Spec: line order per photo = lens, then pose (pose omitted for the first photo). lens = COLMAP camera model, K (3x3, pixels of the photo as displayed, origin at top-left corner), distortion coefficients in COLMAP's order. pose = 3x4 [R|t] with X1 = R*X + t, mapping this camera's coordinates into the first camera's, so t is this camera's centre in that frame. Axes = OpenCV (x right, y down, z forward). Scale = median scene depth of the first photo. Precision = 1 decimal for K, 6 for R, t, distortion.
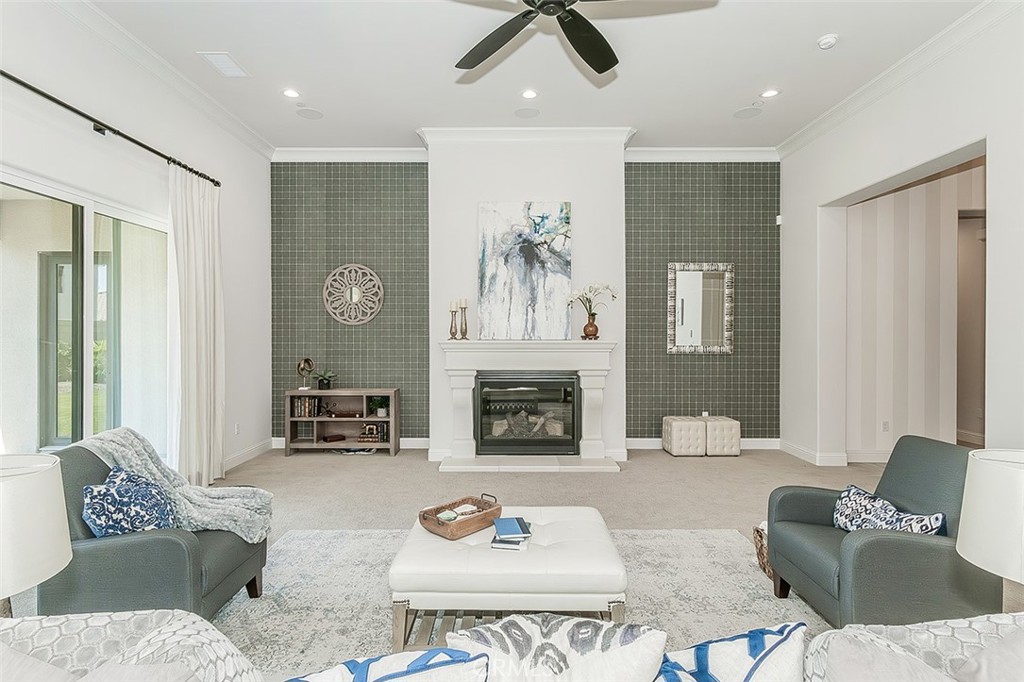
lens RADIAL K [[524.6, 0, 517.5], [0, 524.6, 334.1], [0, 0, 1]] dist [0.001458, 0.000306]
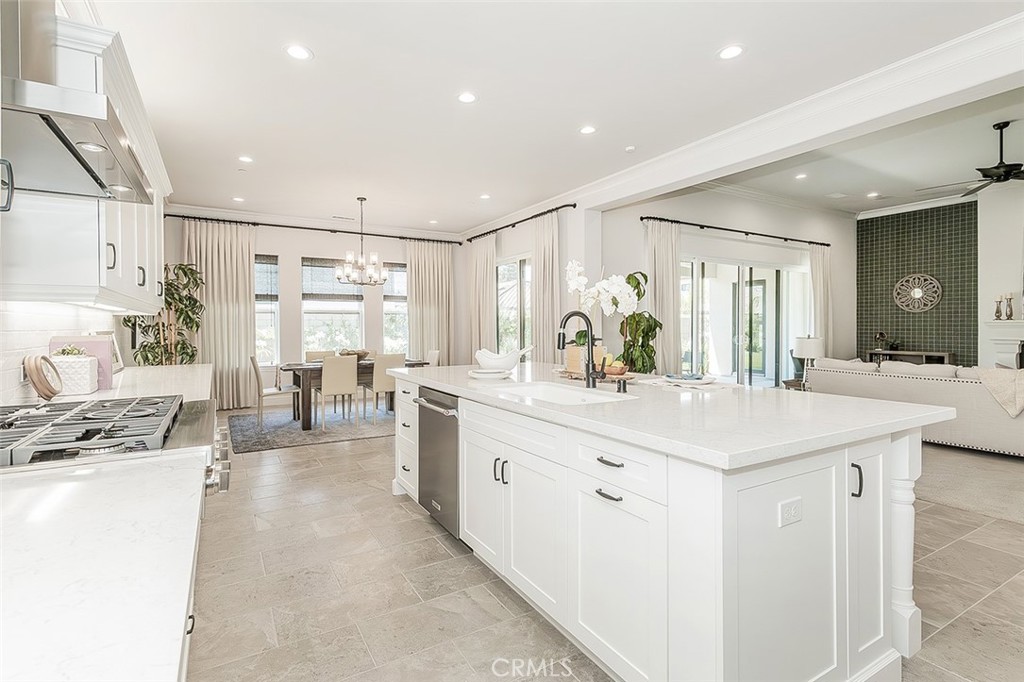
lens RADIAL K [[476.9, 0, 472.1], [0, 476.9, 328.6], [0, 0, 1]] dist [-0.001387, -0.000707]
pose [[0.461523, 0.004457, -0.887117, 0.376522], [-0.000453, 0.999988, 0.004788, 0.028096], [0.887128, -0.001808, 0.461519, -0.939788]]
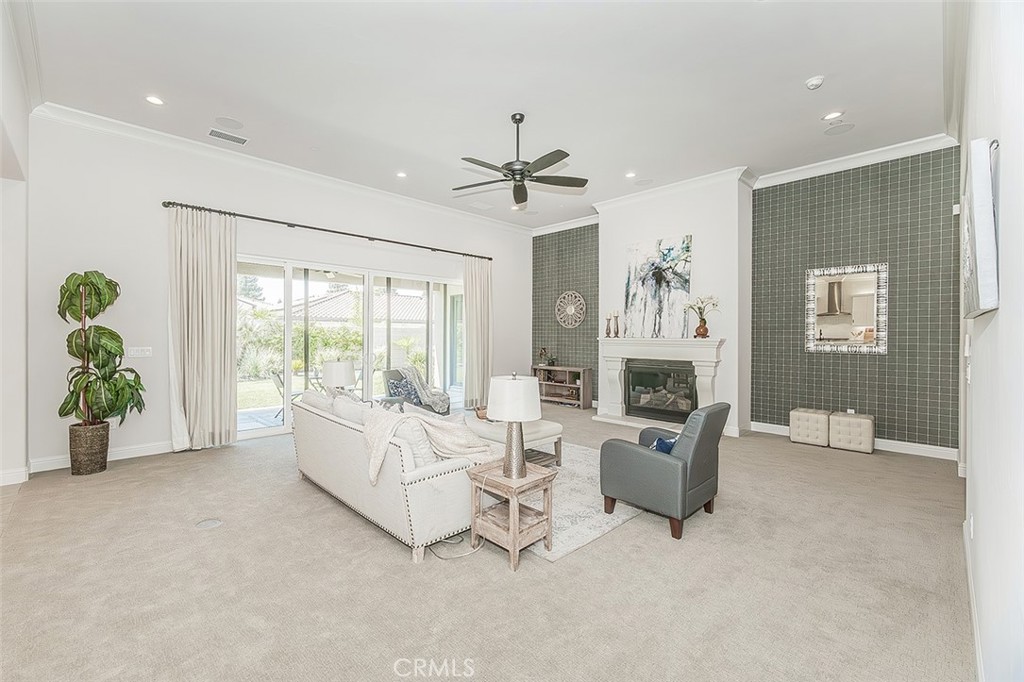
lens RADIAL K [[432.3, 0, 476.8], [0, 432.3, 336.7], [0, 0, 1]] dist [0.001700, 0.000297]
pose [[0.672106, 0.006463, -0.740427, 0.530143], [-0.004484, 0.999979, 0.004658, 0.004129], [0.740442, 0.000190, 0.672121, -0.134635]]
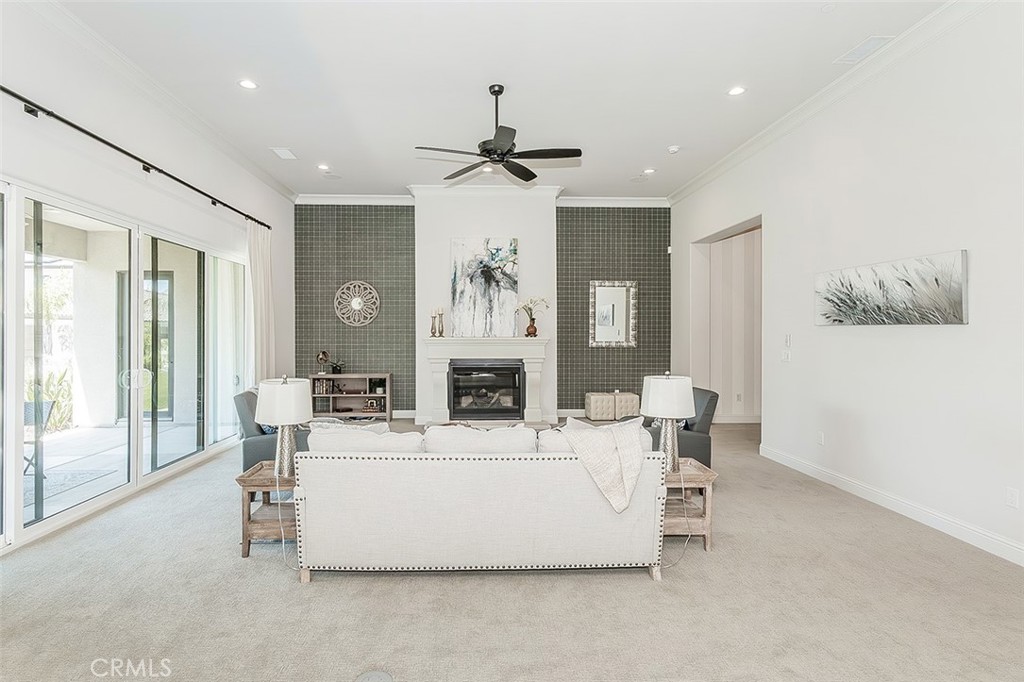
lens RADIAL K [[523.2, 0, 500.5], [0, 523.2, 335.0], [0, 0, 1]] dist [0.001511, 0.000392]
pose [[0.999255, -0.000678, 0.038583, 0.002116], [0.000606, 0.999998, 0.001872, 0.002649], [-0.038584, -0.001848, 0.999254, -0.378025]]
